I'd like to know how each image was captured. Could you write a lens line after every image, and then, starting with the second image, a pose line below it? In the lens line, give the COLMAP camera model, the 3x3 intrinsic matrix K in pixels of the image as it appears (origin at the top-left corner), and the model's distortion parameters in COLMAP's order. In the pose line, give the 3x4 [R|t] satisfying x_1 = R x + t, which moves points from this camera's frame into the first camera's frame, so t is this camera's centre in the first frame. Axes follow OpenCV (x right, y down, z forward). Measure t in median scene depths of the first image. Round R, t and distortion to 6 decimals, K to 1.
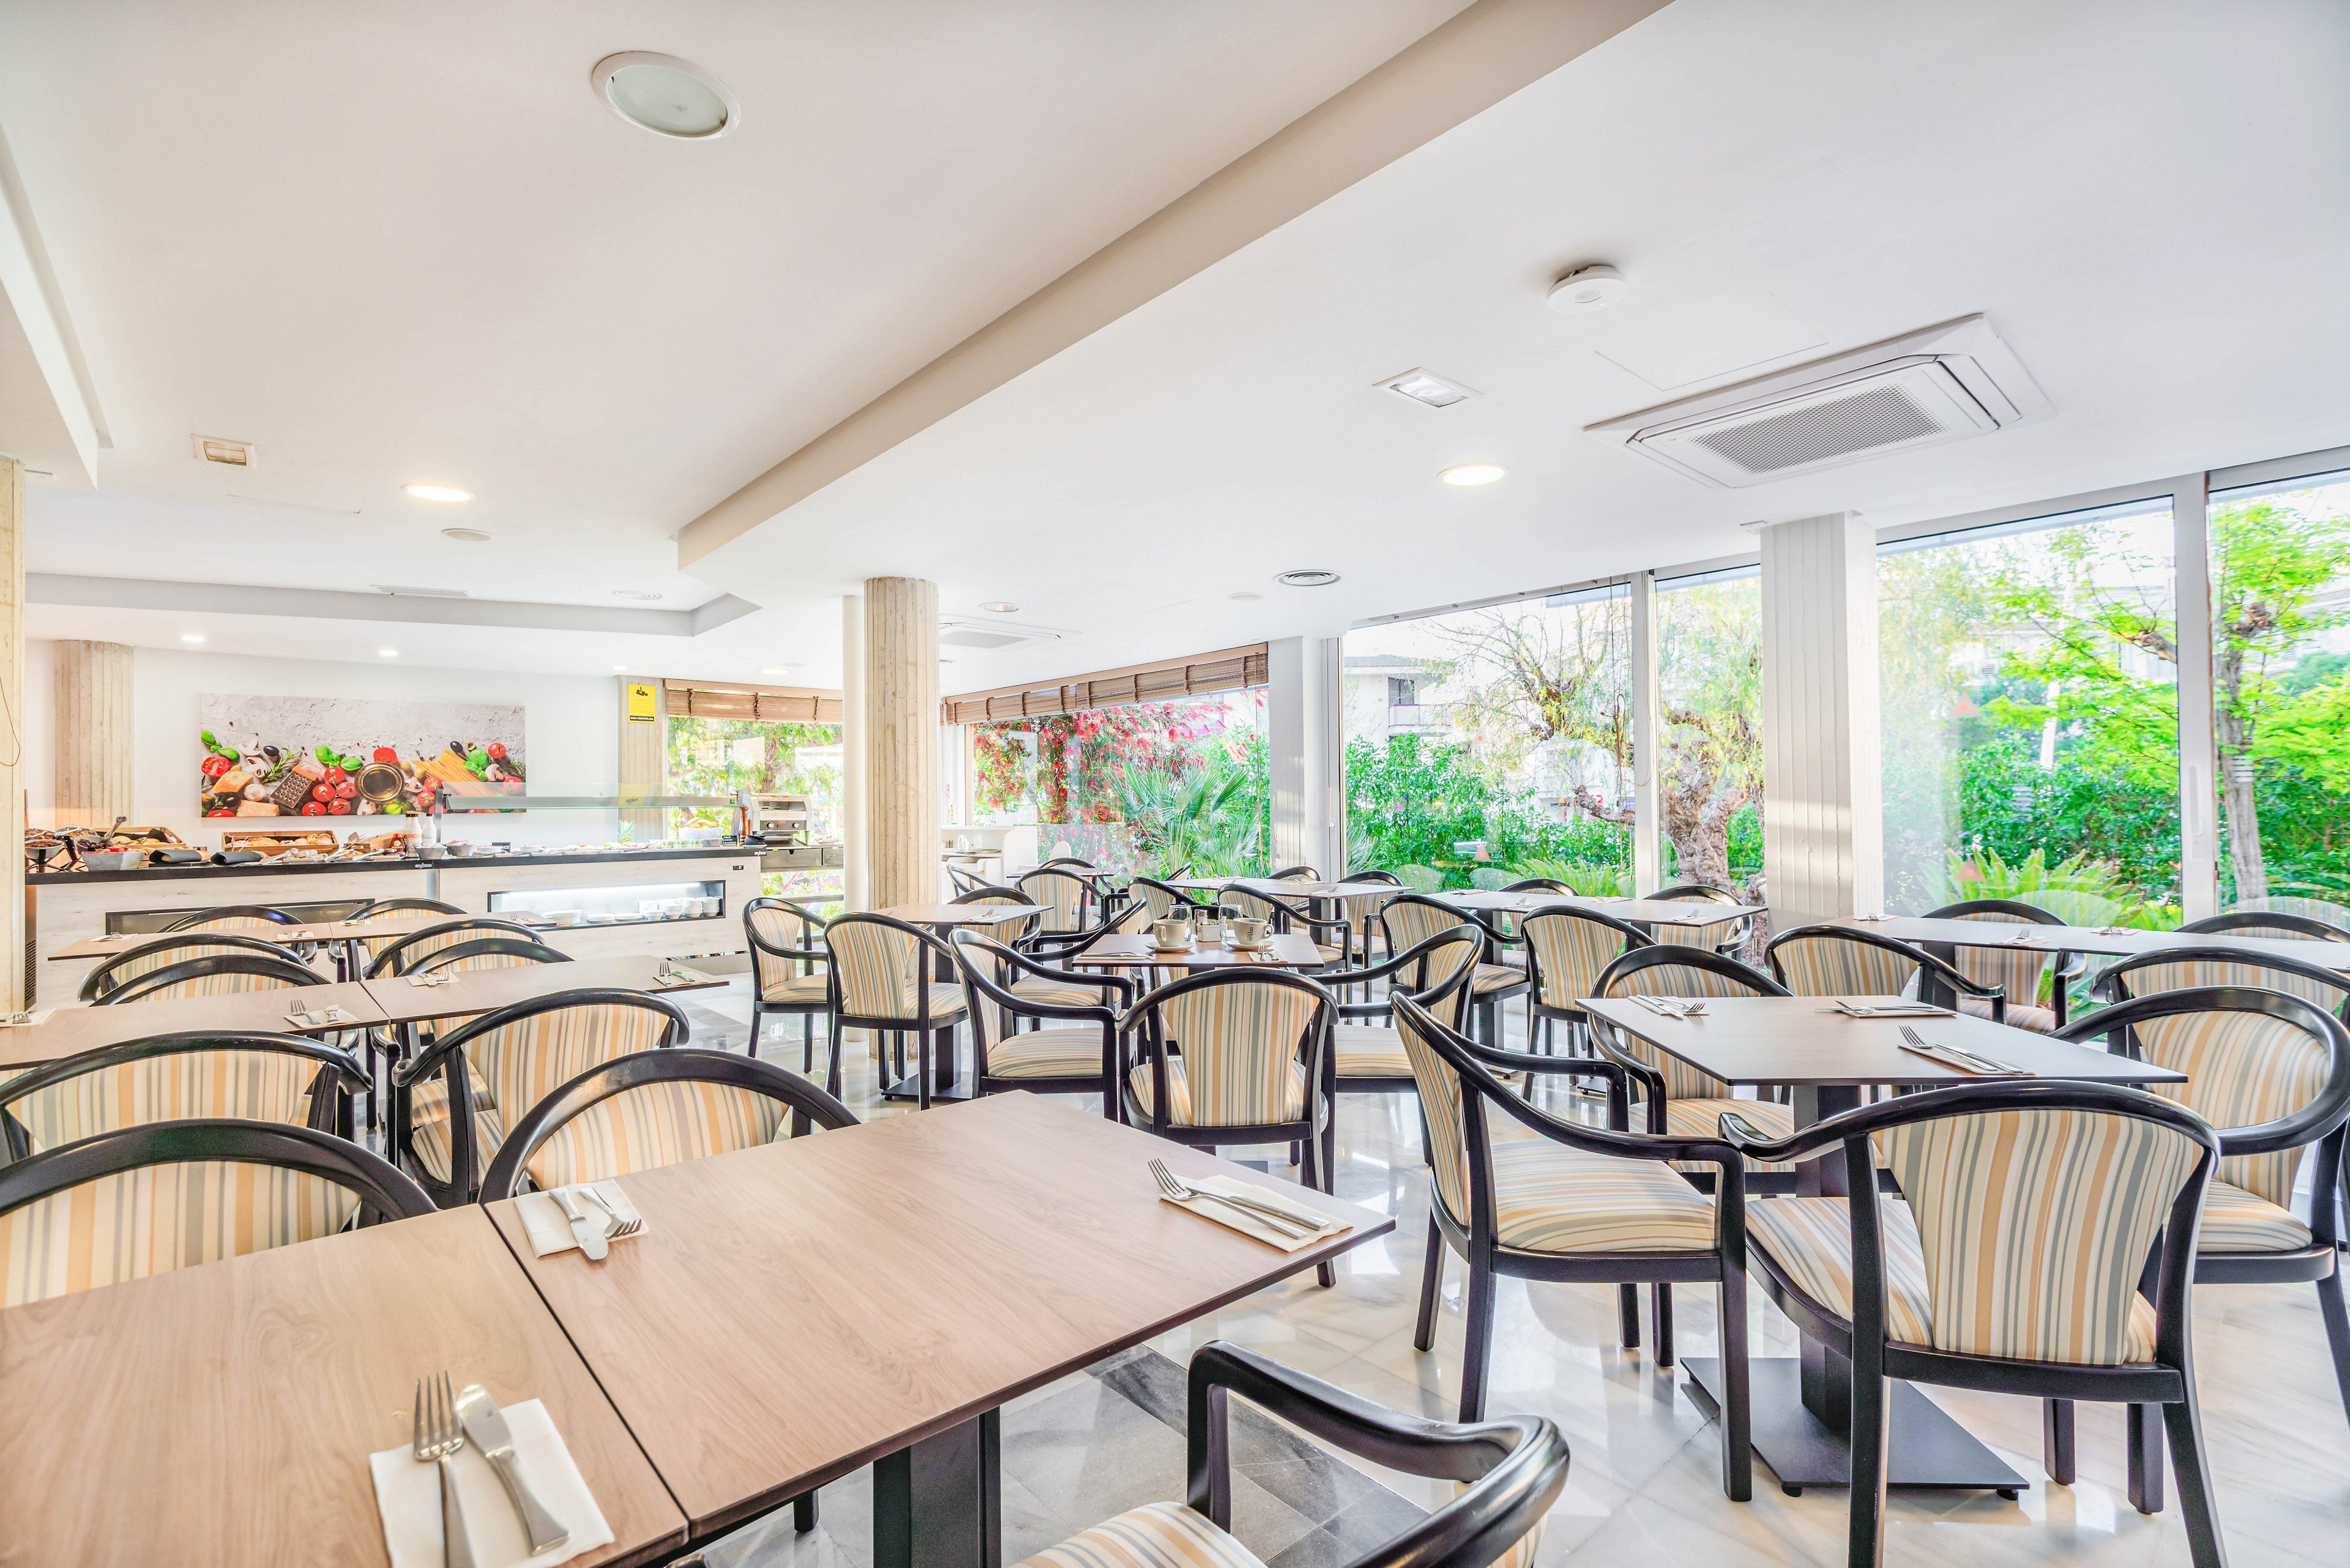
lens RADIAL K [[1054.2, 0, 1175.0], [0, 1054.2, 784.0], [0, 0, 1]] dist [-0.000919, -0.000034]
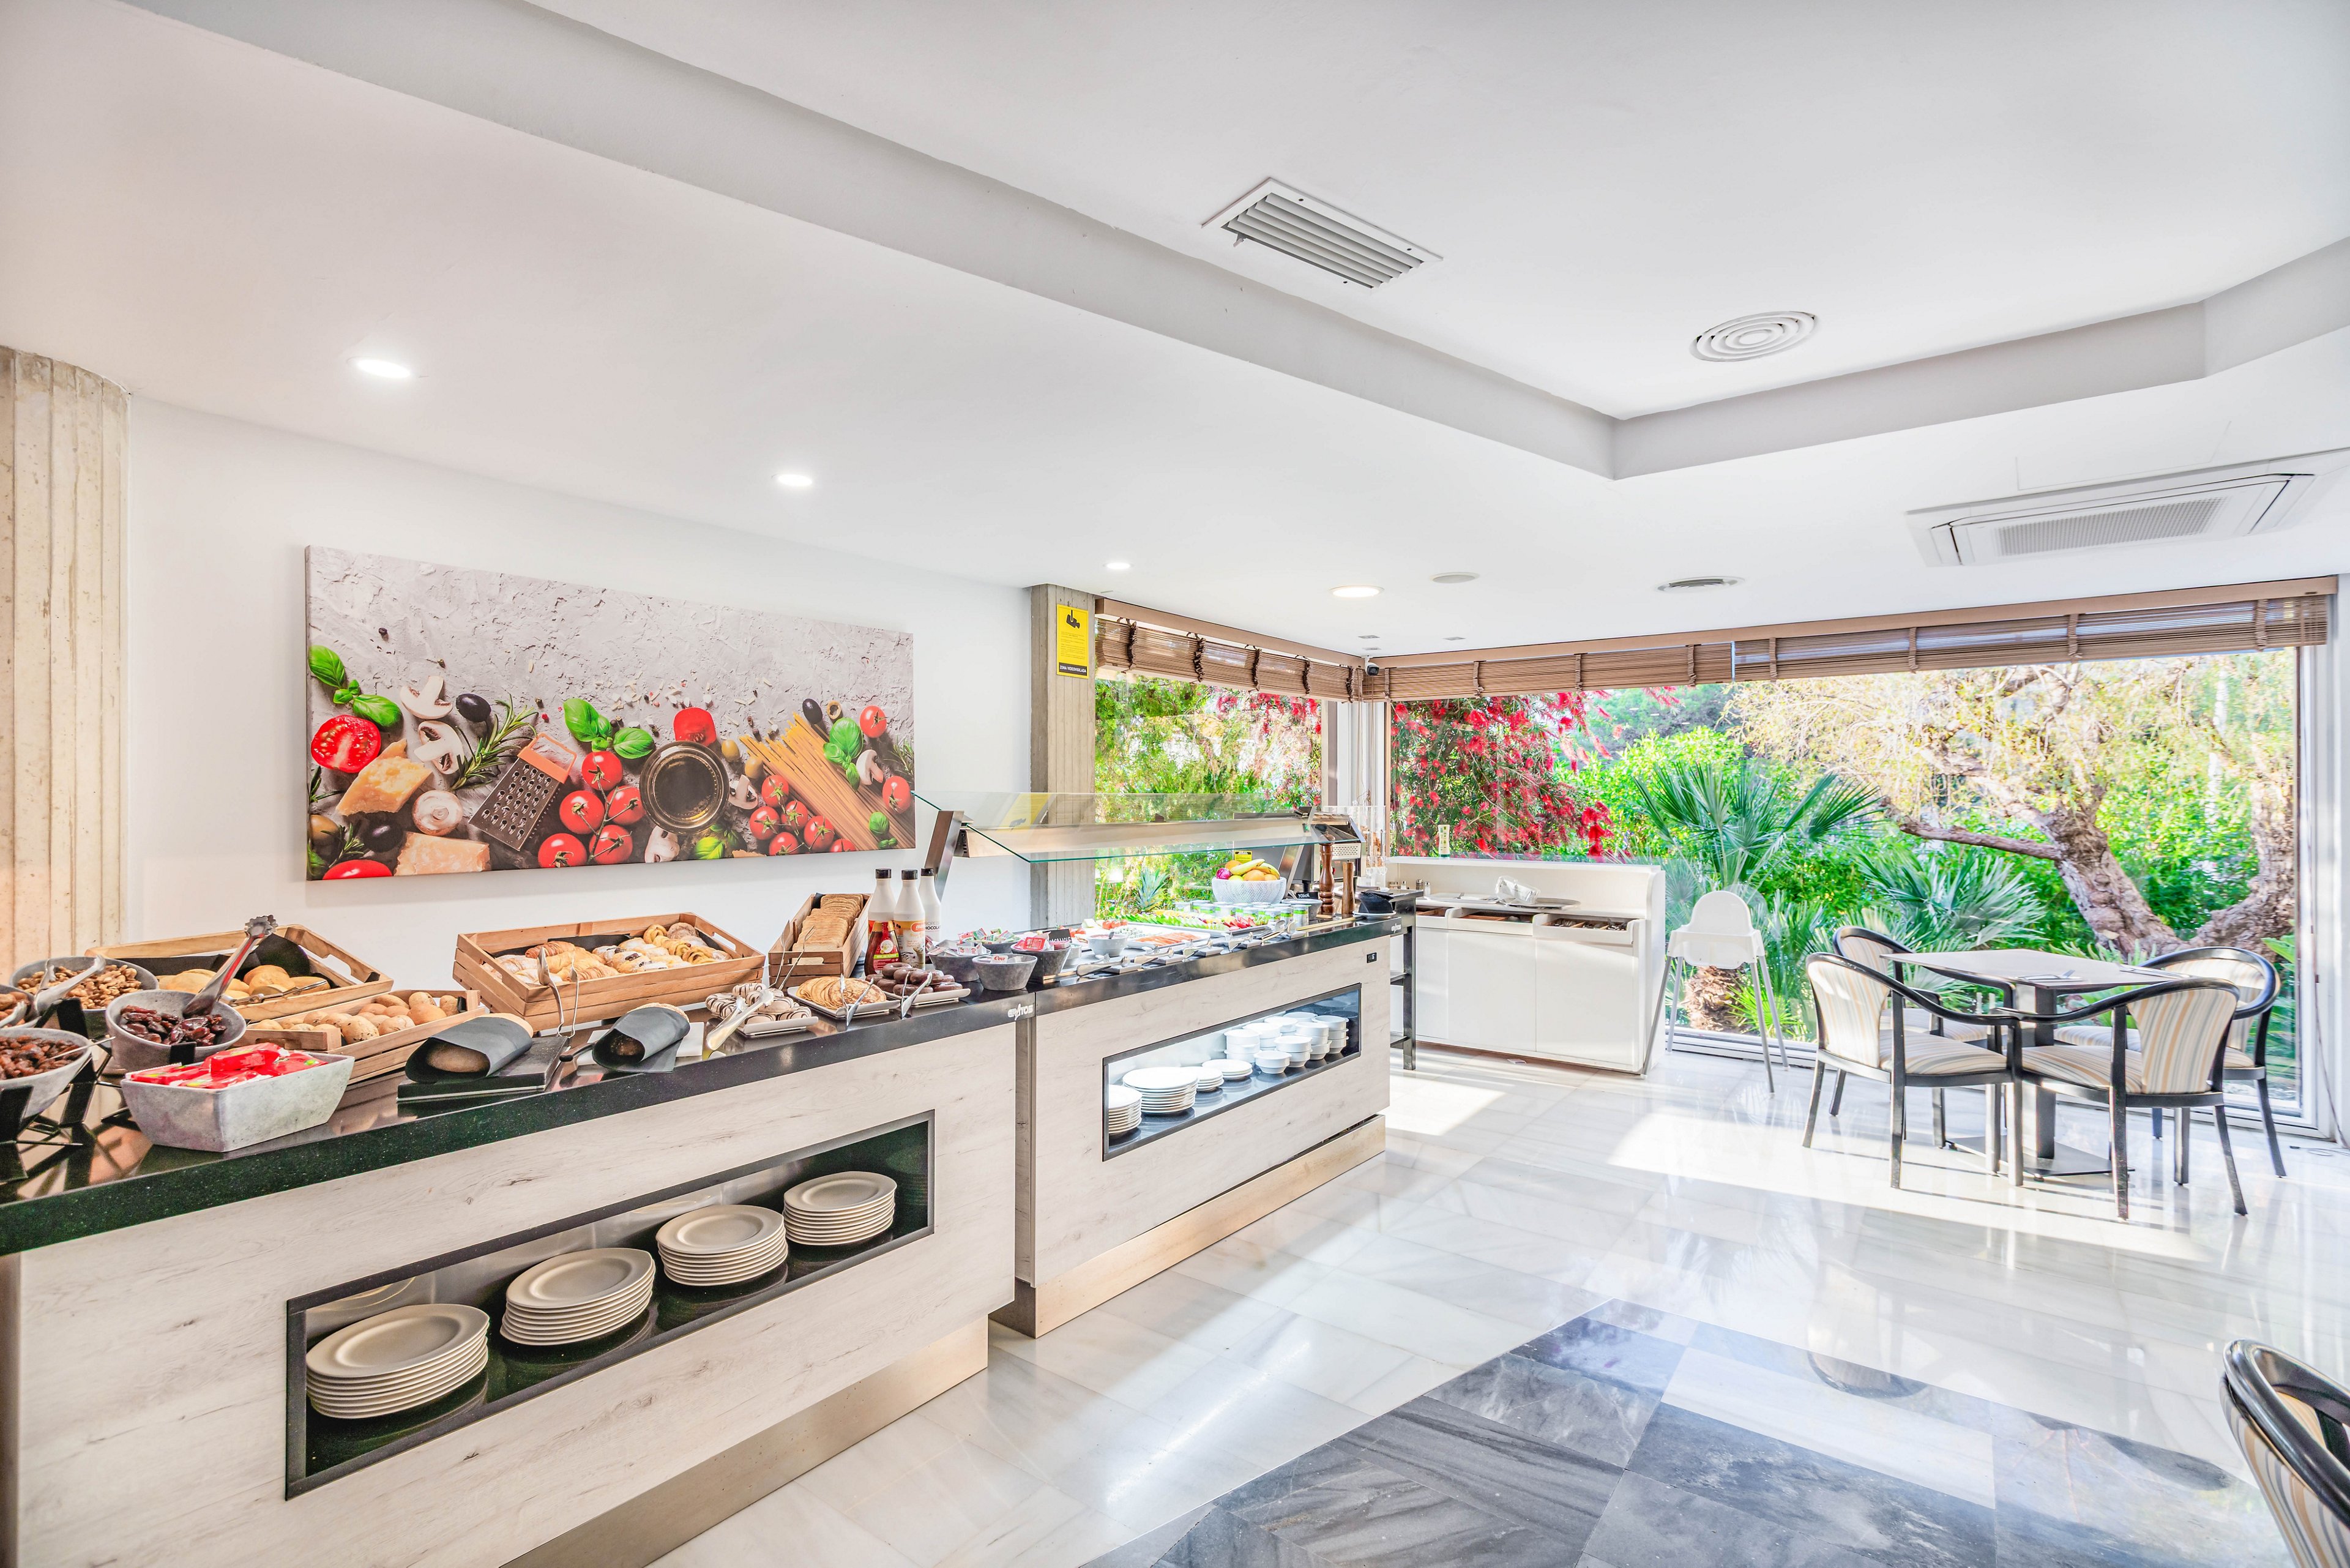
lens RADIAL K [[1054.2, 0, 1175.0], [0, 1054.2, 784.0], [0, 0, 1]] dist [-0.000919, -0.000034]
pose [[0.978467, 0.019423, 0.205489, -0.663537], [-0.022231, 0.999688, 0.011367, -0.012728], [-0.205204, -0.015690, 0.978593, 0.542484]]
